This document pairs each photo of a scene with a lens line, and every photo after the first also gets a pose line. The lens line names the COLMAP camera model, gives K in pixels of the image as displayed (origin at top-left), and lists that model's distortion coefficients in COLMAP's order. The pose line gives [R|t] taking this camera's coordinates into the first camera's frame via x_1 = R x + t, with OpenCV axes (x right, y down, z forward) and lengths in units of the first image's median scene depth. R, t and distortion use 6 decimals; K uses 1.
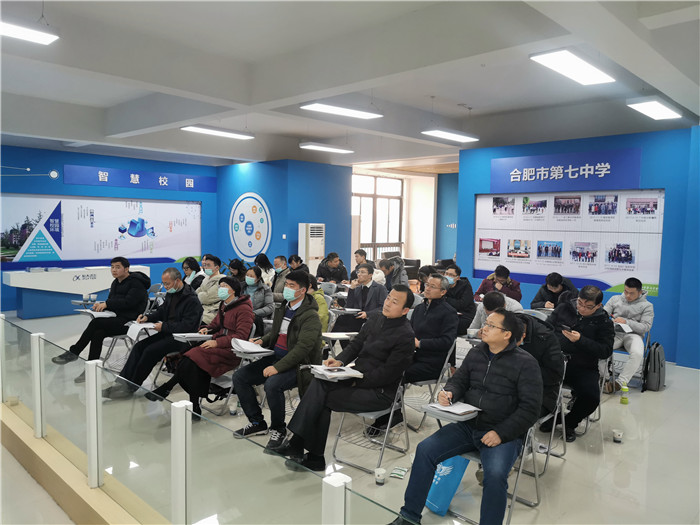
lens RADIAL K [[524.9, 0, 351.7], [0, 524.9, 268.5], [0, 0, 1]] dist [0.034760, -0.056585]
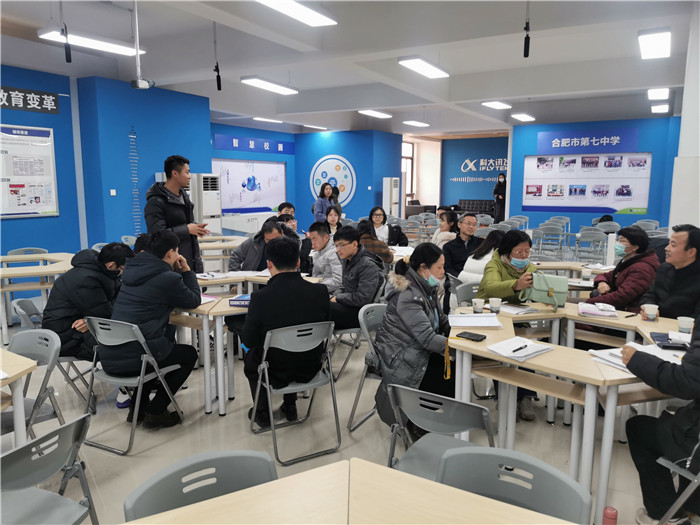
lens RADIAL K [[524.9, 0, 338.5], [0, 524.9, 280.8], [0, 0, 1]] dist [0.034760, -0.056585]
pose [[0.973641, -0.056474, 0.220983, -0.700129], [0.035186, 0.994454, 0.099115, 0.053307], [-0.225355, -0.088727, 0.970228, -0.420603]]
